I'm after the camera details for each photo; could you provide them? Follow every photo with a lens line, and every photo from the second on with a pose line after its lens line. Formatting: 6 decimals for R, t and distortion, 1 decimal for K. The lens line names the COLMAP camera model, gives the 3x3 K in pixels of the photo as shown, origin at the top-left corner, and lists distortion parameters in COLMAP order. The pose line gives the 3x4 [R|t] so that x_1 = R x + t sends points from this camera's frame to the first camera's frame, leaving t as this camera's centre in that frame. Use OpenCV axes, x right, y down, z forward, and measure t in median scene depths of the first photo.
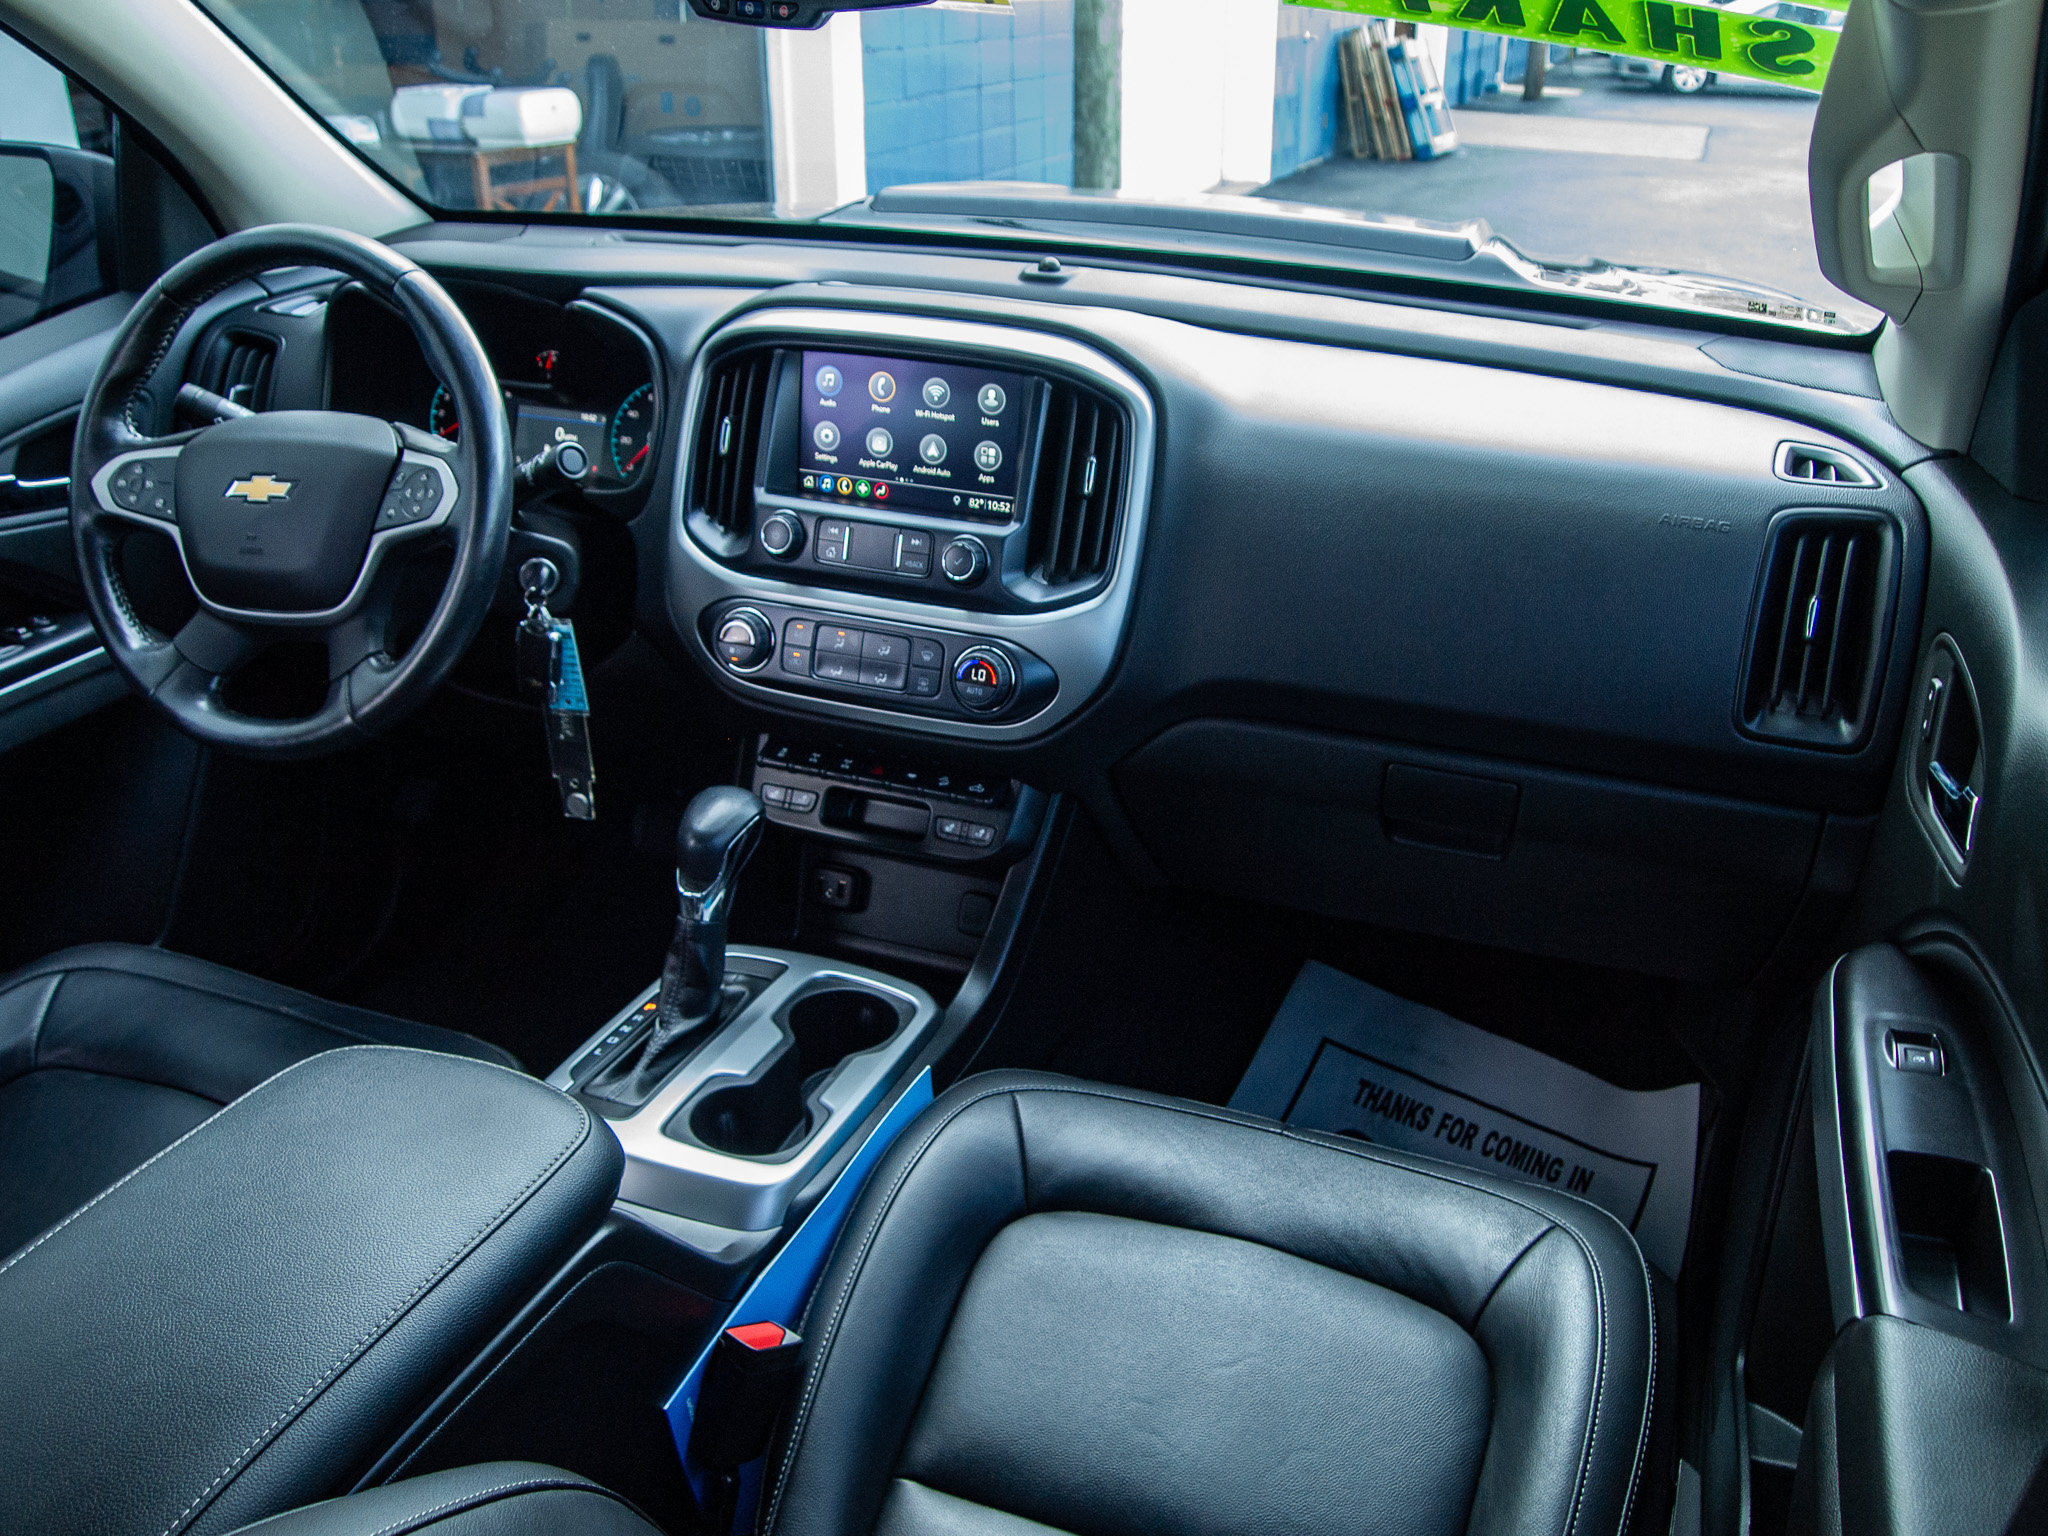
lens RADIAL K [[1701.8, 0, 1032.4], [0, 1701.8, 781.4], [0, 0, 1]] dist [-0.055847, -0.007945]
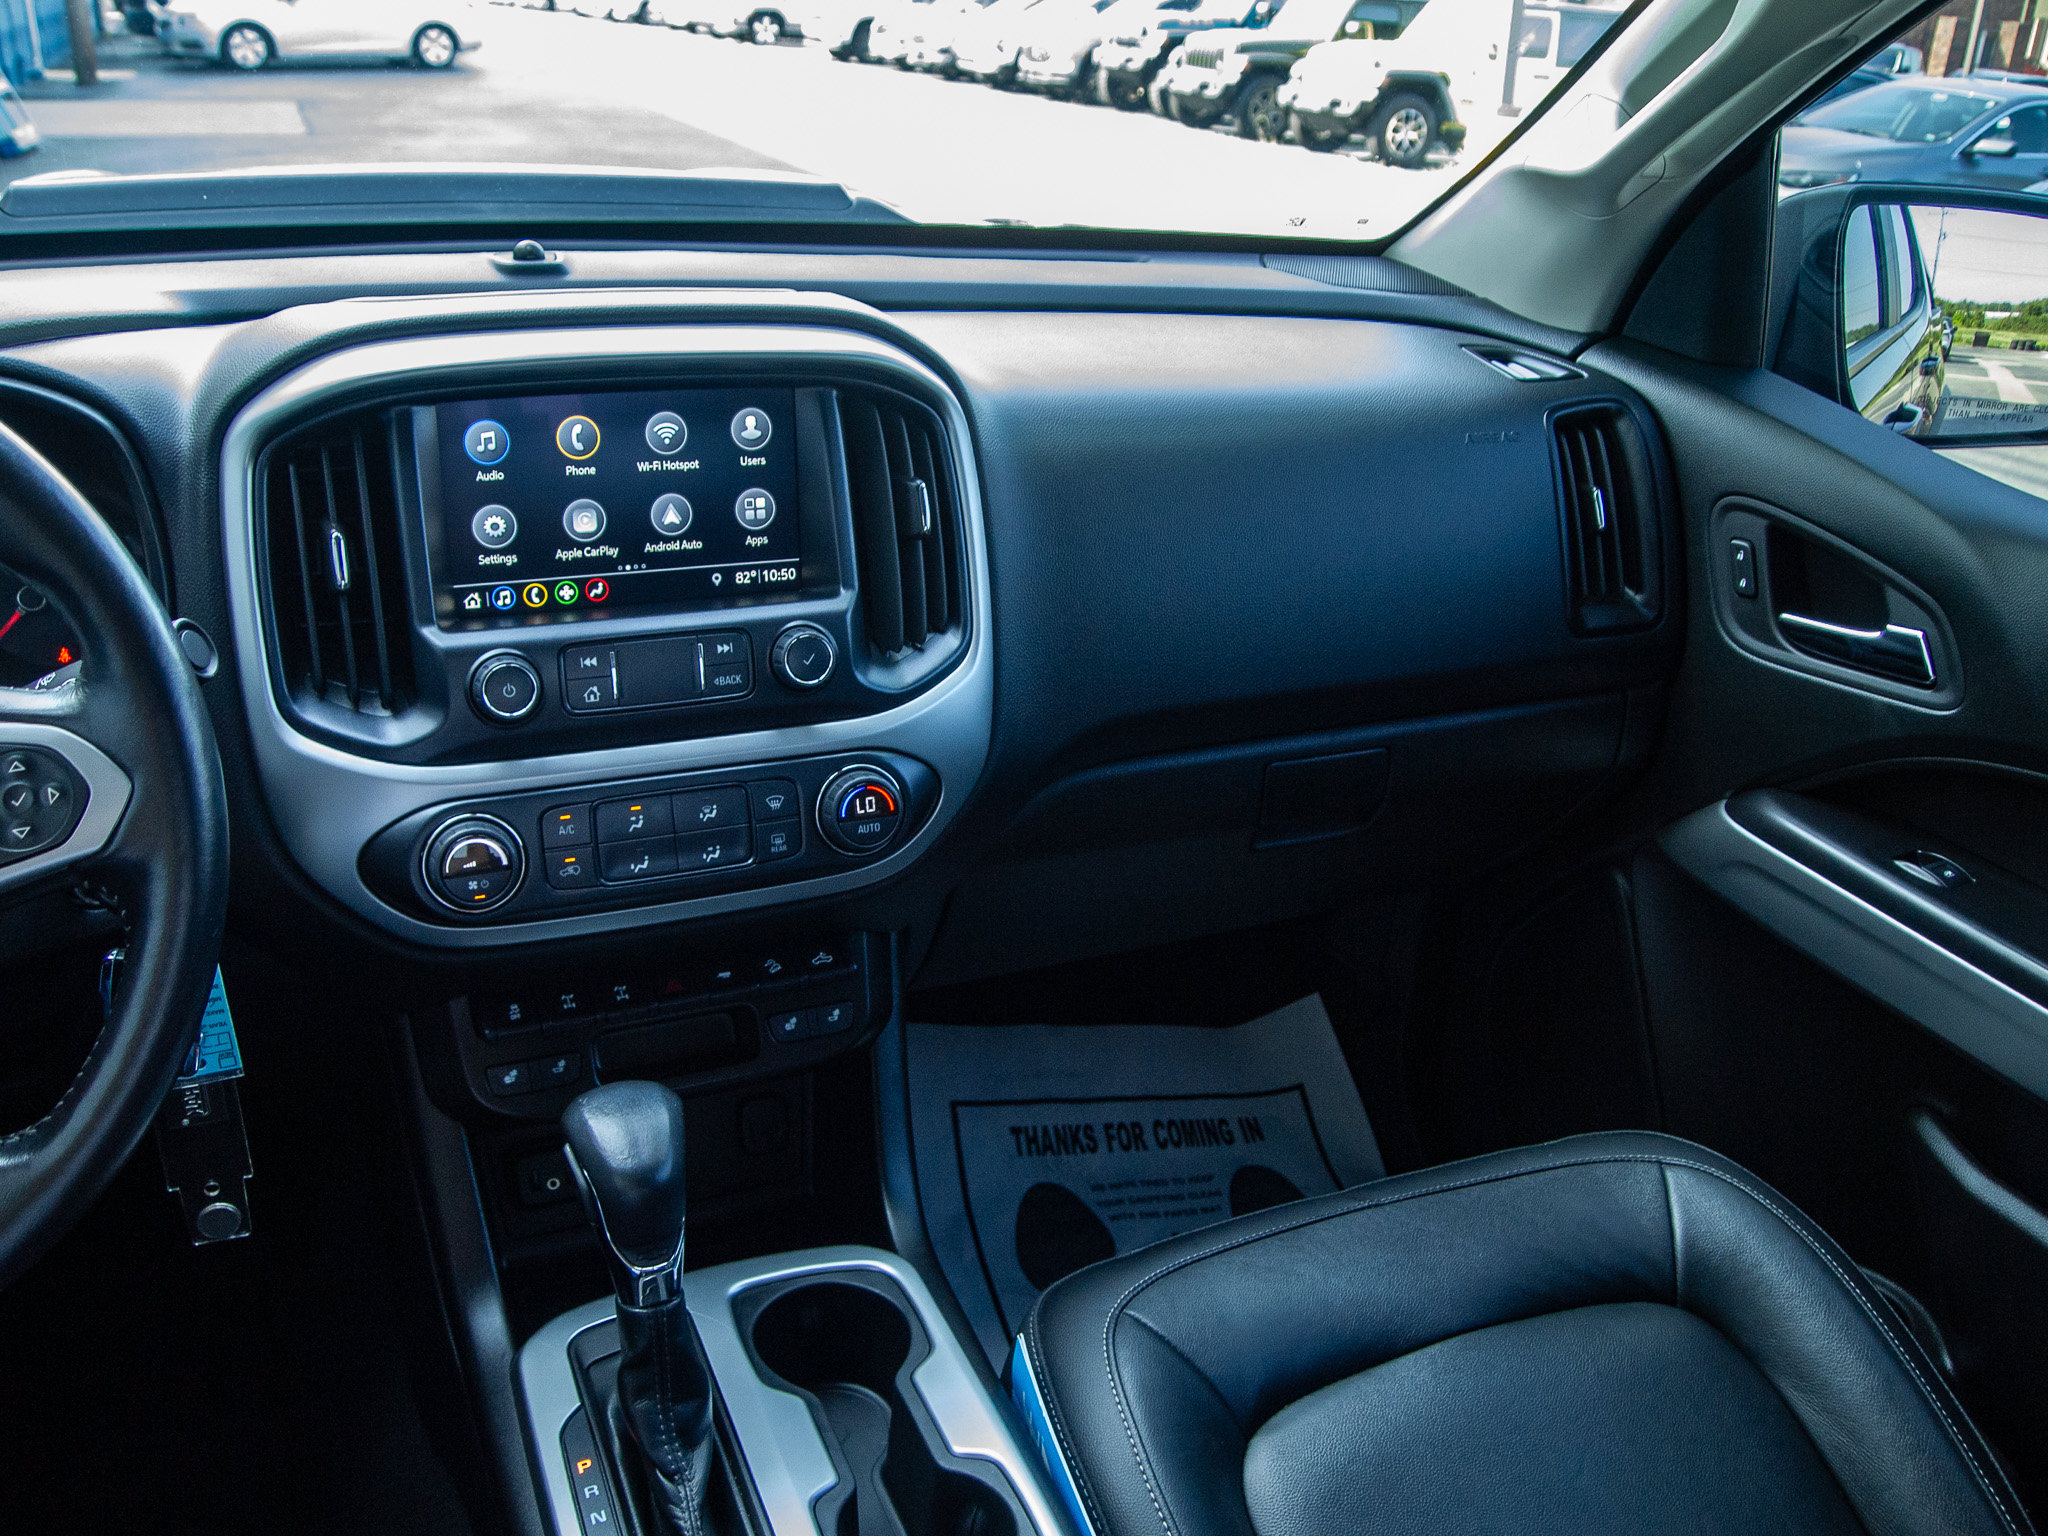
lens RADIAL K [[1701.8, 0, 1037.1], [0, 1701.8, 780.0], [0, 0, 1]] dist [-0.055847, -0.007945]
pose [[0.717331, -0.280283, 0.637870, -0.415861], [0.271910, 0.955536, 0.114085, -0.129100], [-0.641484, 0.091607, 0.761647, 0.385286]]
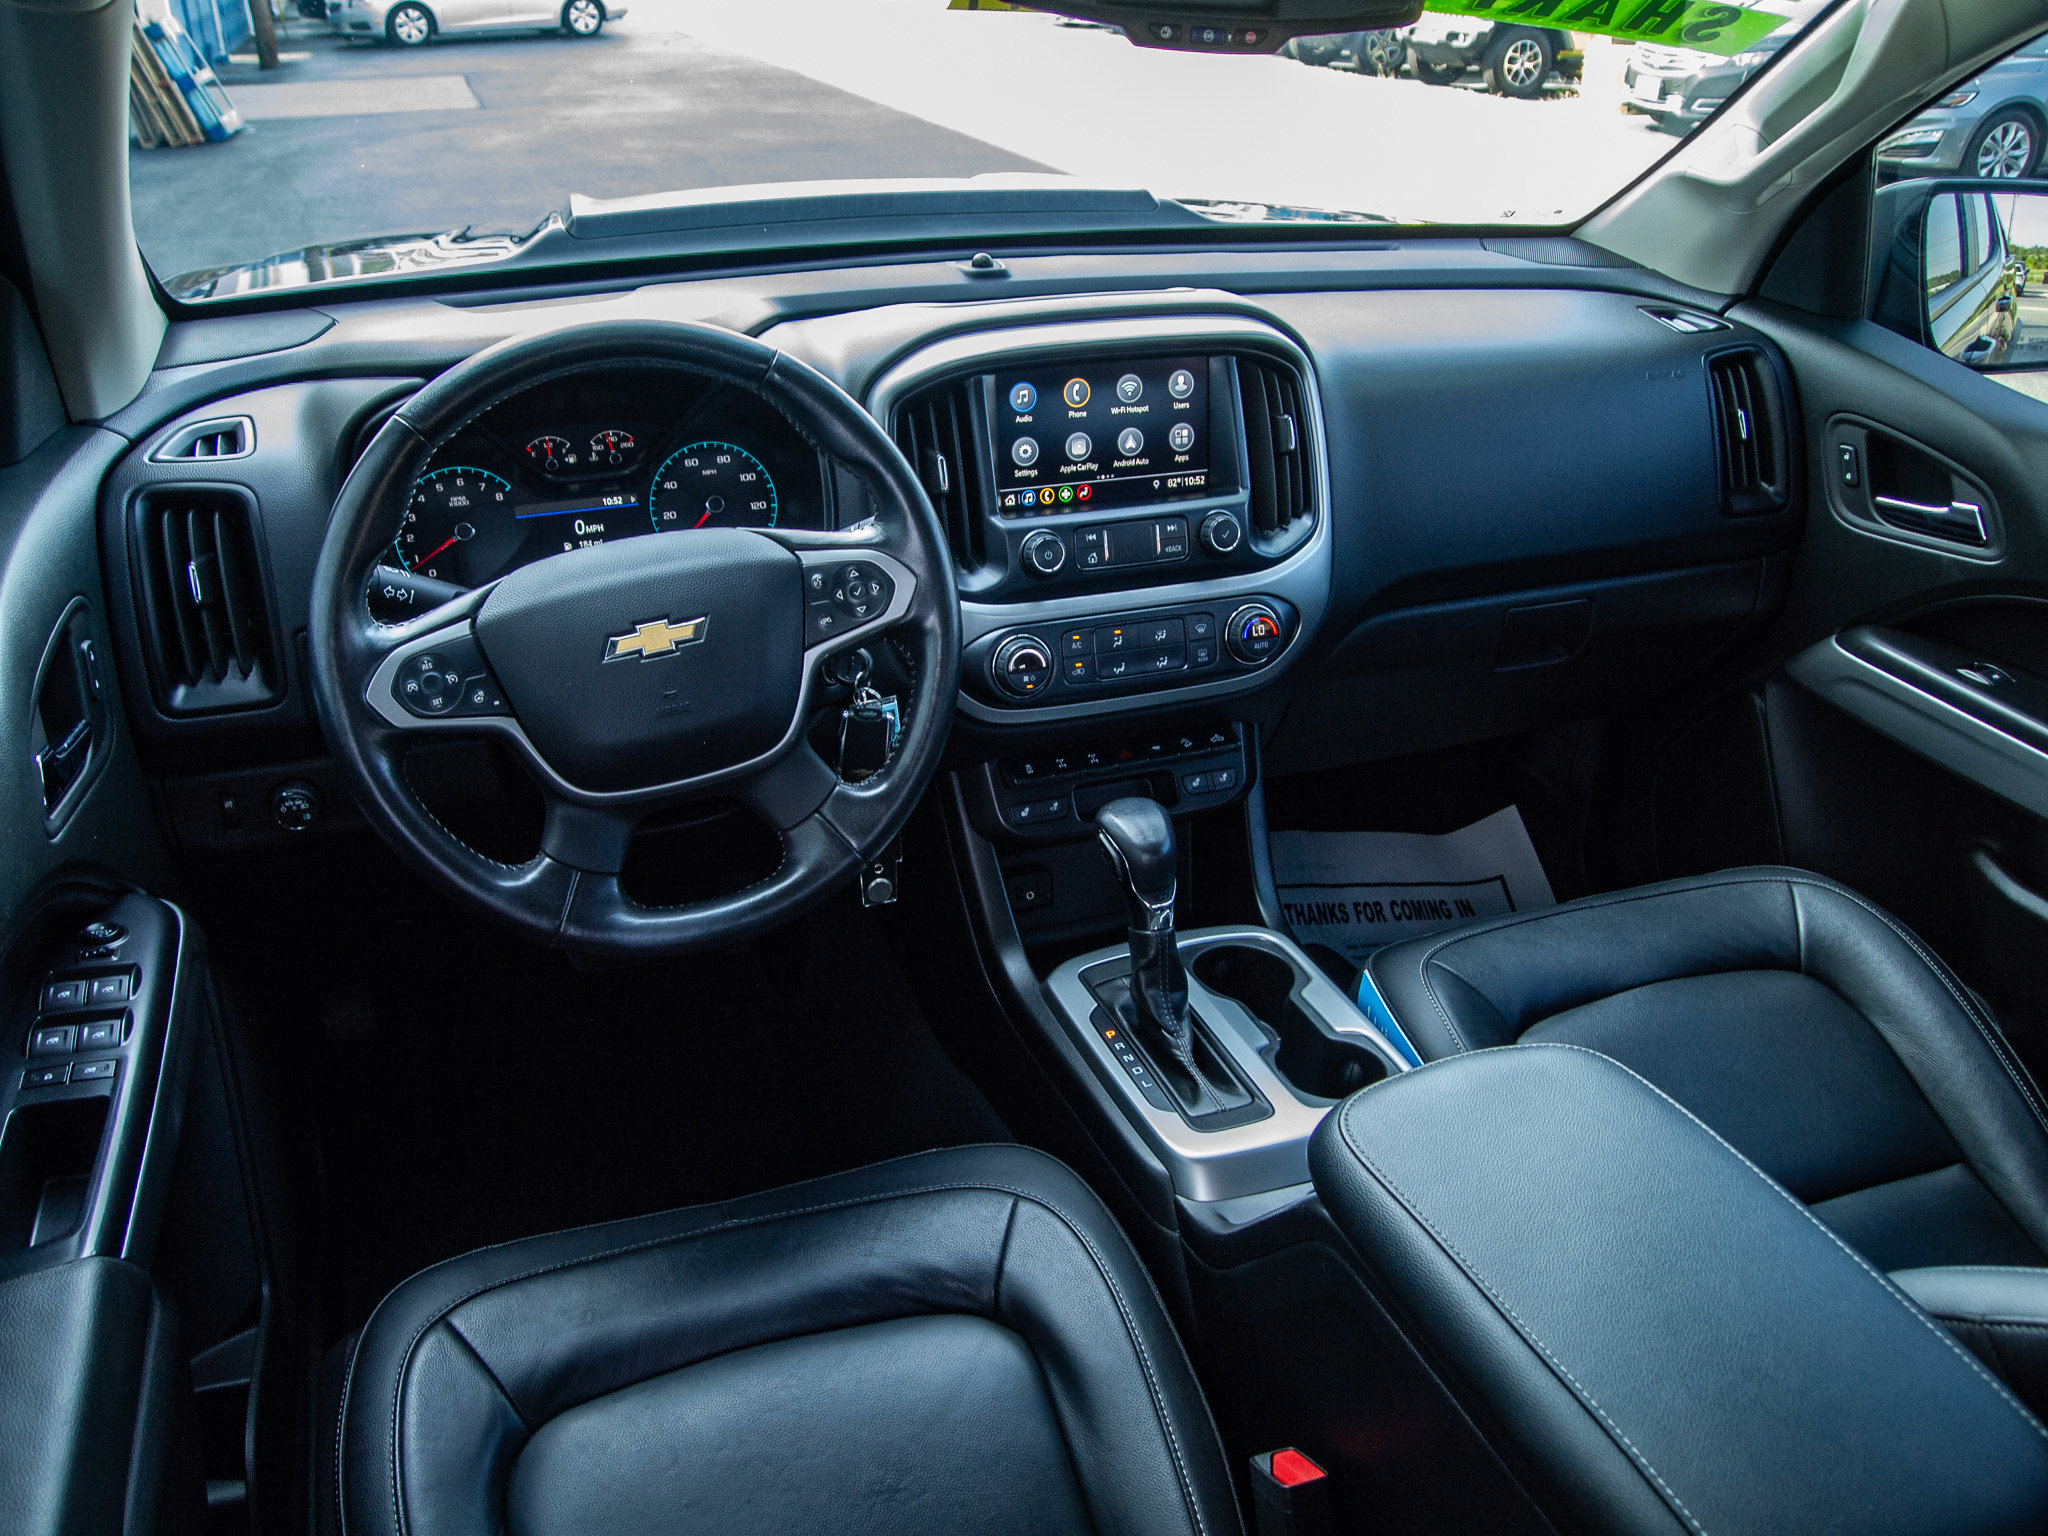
lens RADIAL K [[1630.4, 0, 1026.4], [0, 1630.4, 776.2], [0, 0, 1]] dist [-0.050706, -0.023540]
pose [[0.762618, -0.316421, 0.564173, -0.735936], [0.294187, 0.946428, 0.133147, -0.150559], [-0.576080, 0.064432, 0.814850, 0.222373]]
